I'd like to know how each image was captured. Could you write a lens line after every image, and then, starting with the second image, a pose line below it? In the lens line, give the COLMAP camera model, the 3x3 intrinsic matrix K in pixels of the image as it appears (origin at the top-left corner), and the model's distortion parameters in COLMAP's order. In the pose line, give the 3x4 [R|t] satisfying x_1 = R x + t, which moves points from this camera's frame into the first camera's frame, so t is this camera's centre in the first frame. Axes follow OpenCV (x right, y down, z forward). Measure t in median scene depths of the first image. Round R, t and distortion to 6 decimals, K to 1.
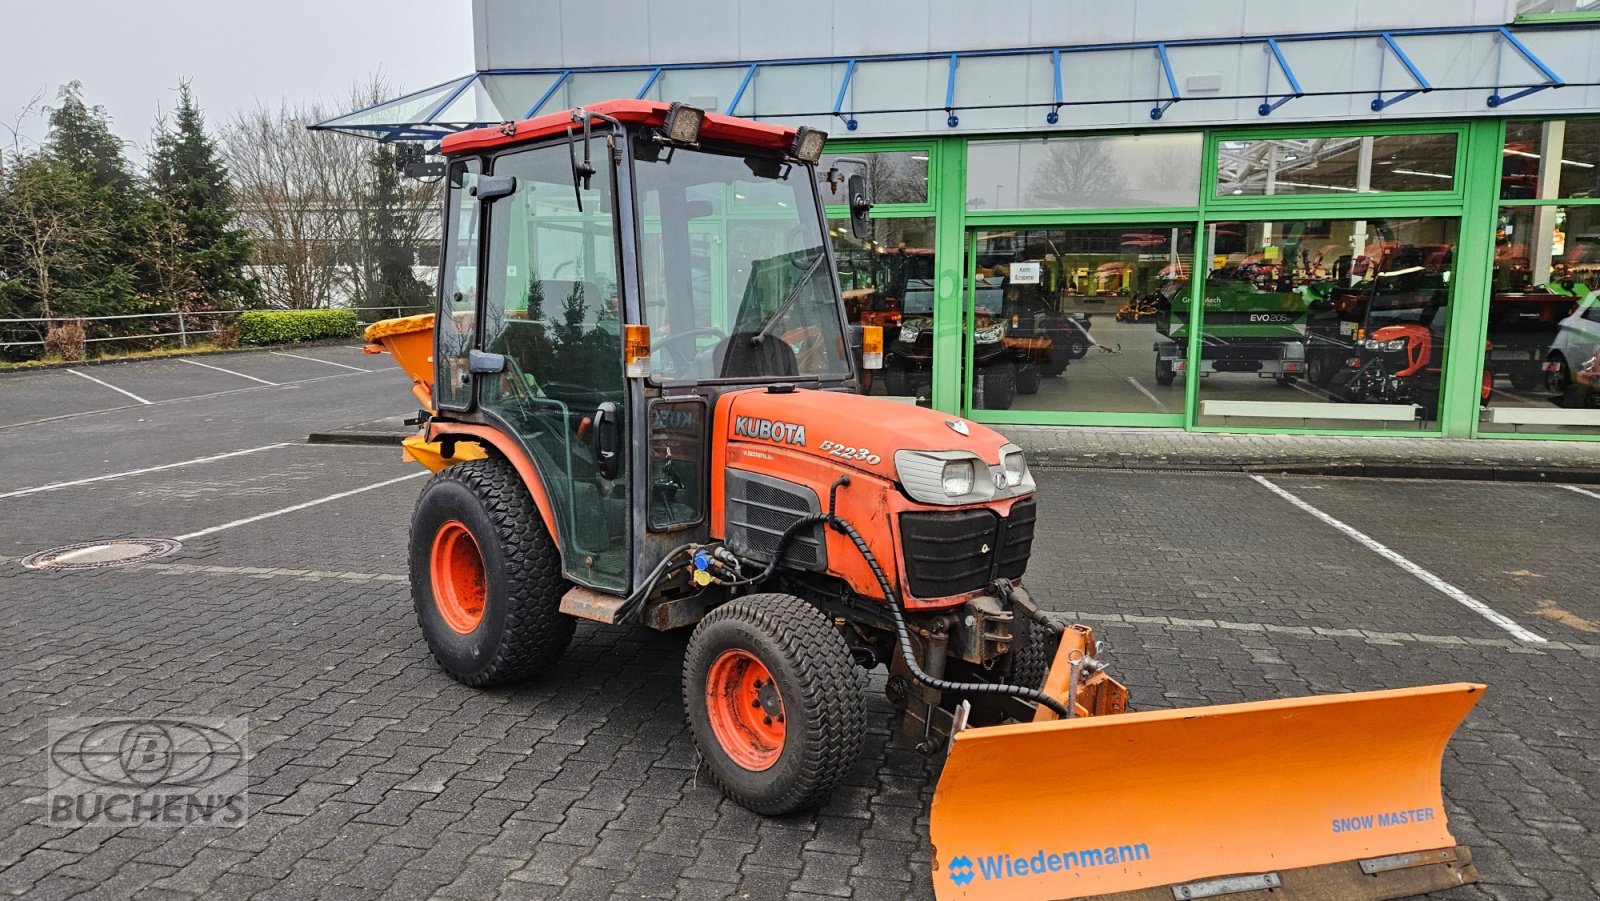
lens RADIAL K [[1064.2, 0, 777.4], [0, 1064.2, 434.7], [0, 0, 1]] dist [0.085740, -0.082853]
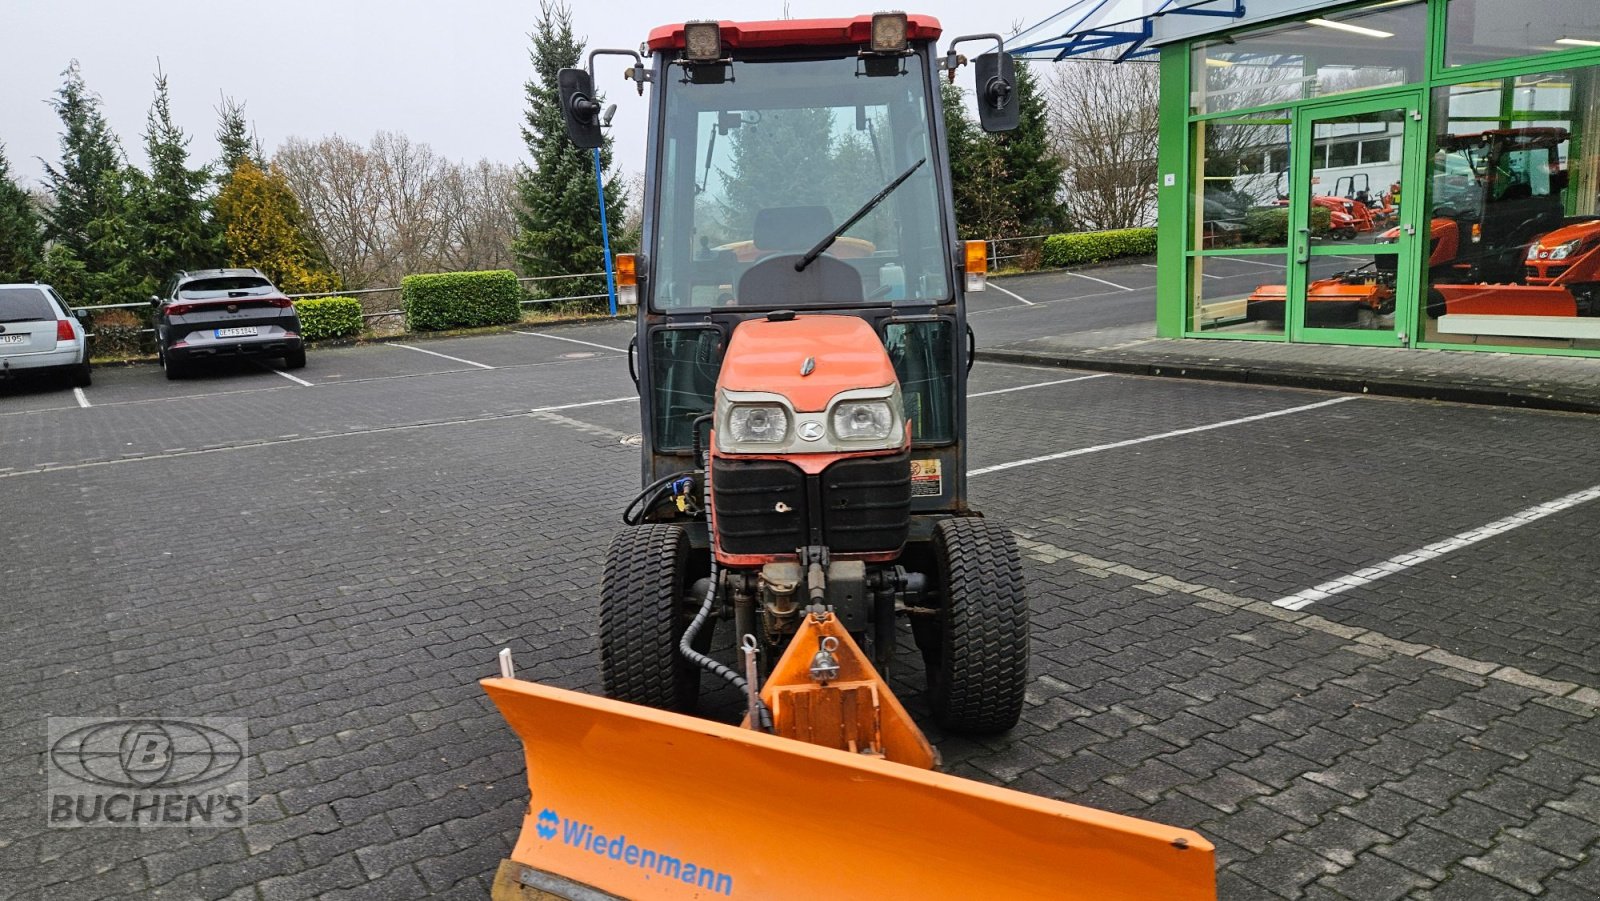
lens RADIAL K [[1058.8, 0, 770.9], [0, 1058.8, 437.9], [0, 0, 1]] dist [0.089785, -0.082858]
pose [[0.704204, 0.088920, -0.704408, 0.586993], [-0.032461, 0.995121, 0.093165, -0.021084], [0.709255, -0.042741, 0.703655, 0.297170]]
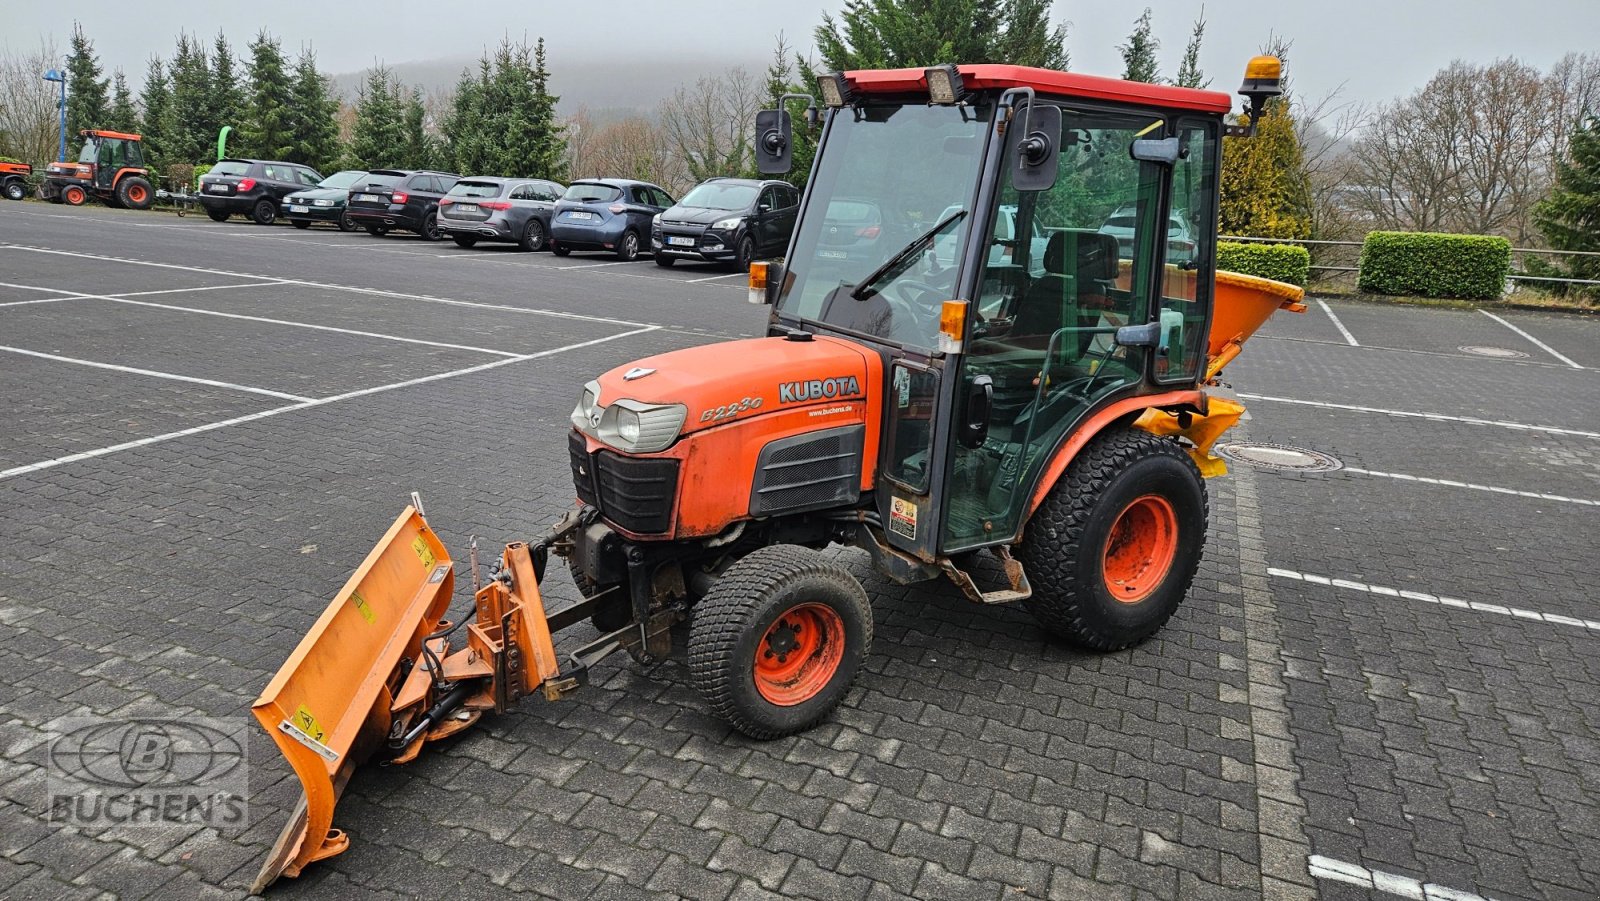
lens RADIAL K [[1053.4, 0, 779.1], [0, 1053.4, 441.2], [0, 0, 1]] dist [0.088927, -0.083360]
pose [[-0.178975, 0.230519, -0.956467, 0.927806], [-0.162648, 0.951855, 0.259842, -0.191455], [0.970316, 0.202072, -0.132865, 1.010453]]
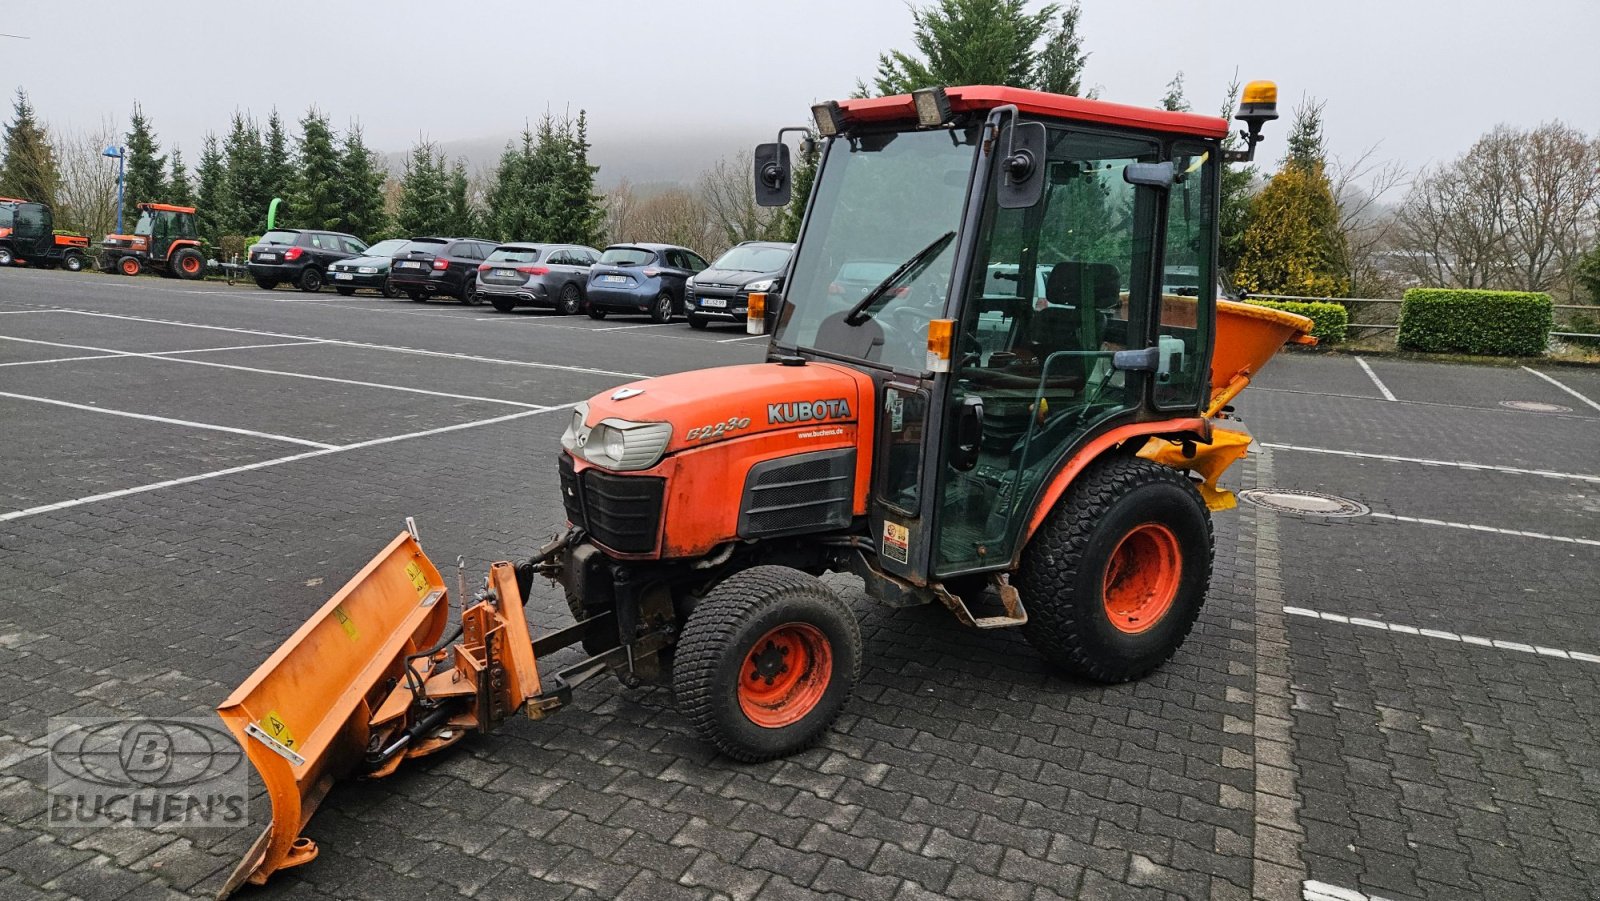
lens RADIAL K [[1052.3, 0, 786.8], [0, 1052.3, 470.4], [0, 0, 1]] dist [0.089792, -0.083717]
pose [[-0.208441, 0.195911, -0.958212, 0.923349], [-0.154484, 0.960838, 0.230053, -0.160840], [0.965757, 0.195981, -0.170013, 1.058282]]
